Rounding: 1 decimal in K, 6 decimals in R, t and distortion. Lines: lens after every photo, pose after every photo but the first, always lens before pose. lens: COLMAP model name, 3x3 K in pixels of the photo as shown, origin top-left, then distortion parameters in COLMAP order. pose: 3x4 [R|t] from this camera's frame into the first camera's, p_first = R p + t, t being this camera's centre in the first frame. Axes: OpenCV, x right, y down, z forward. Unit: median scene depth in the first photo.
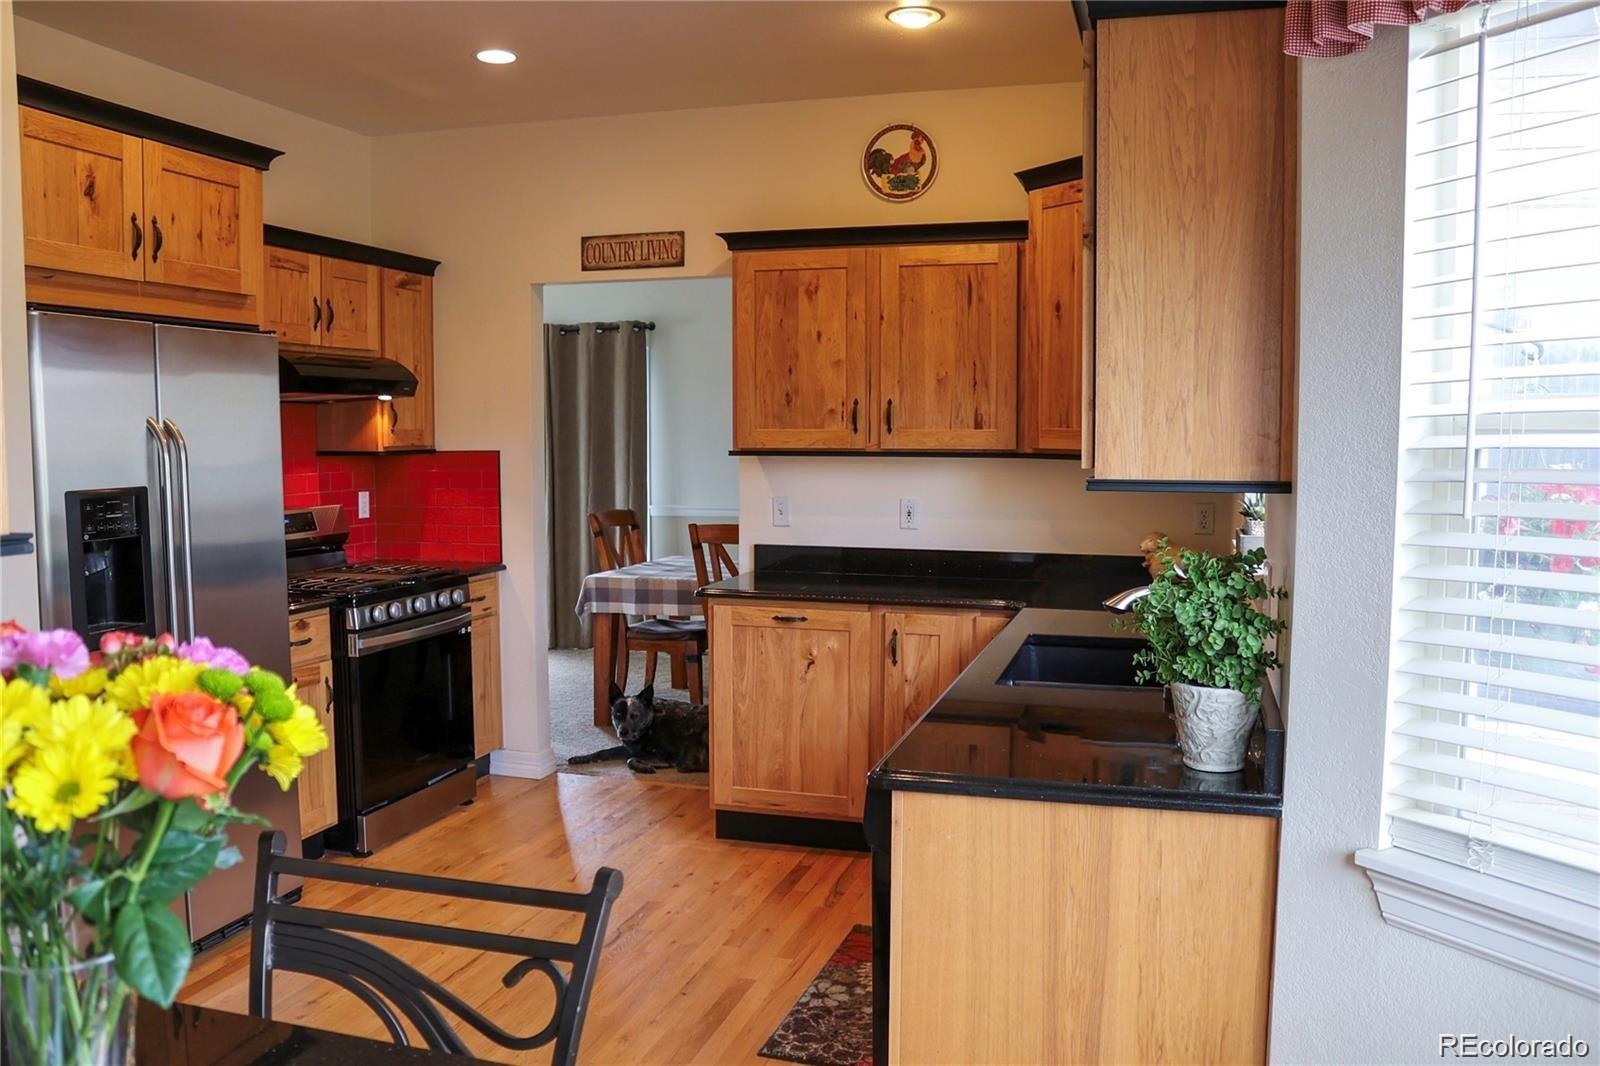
lens RADIAL K [[1311.0, 0, 800.0], [0, 1311.0, 533.0], [0, 0, 1]] dist [-0.170027, 0.156085]
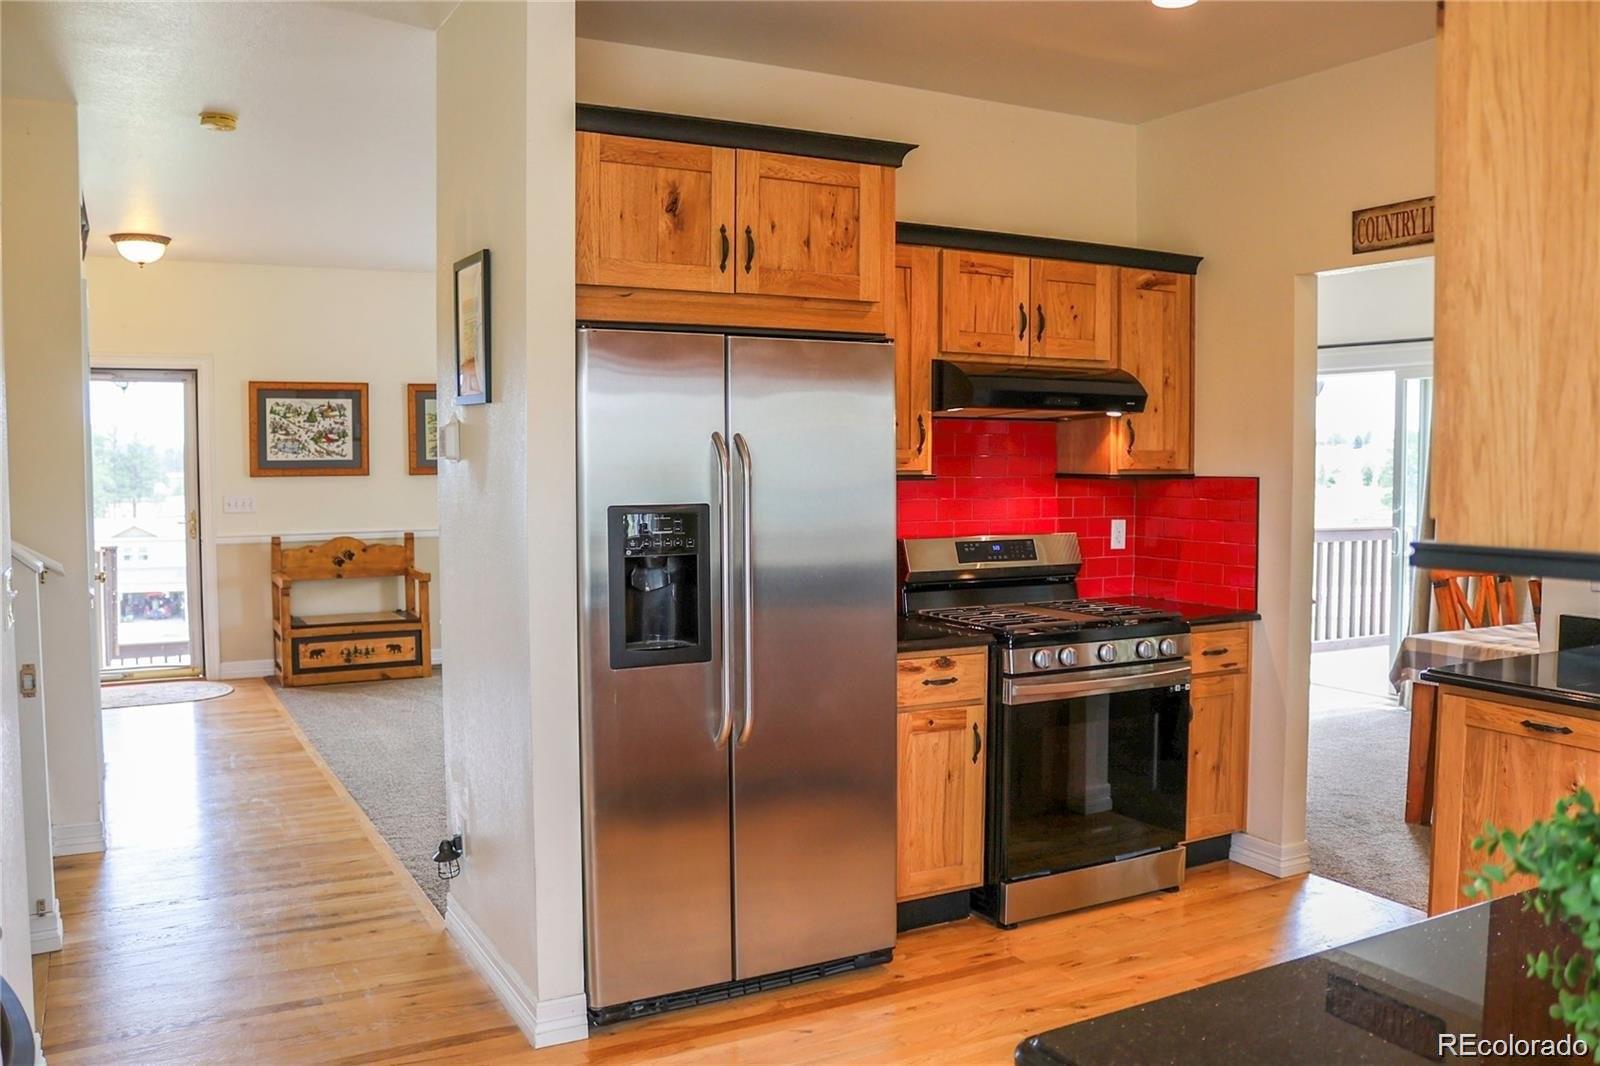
lens RADIAL K [[1311.0, 0, 800.0], [0, 1311.0, 533.0], [0, 0, 1]] dist [-0.170027, 0.156085]
pose [[0.704347, 0.042934, -0.708556, 0.183809], [-0.057869, 0.998320, 0.002967, -0.016068], [0.707493, 0.038914, 0.705648, 0.259462]]
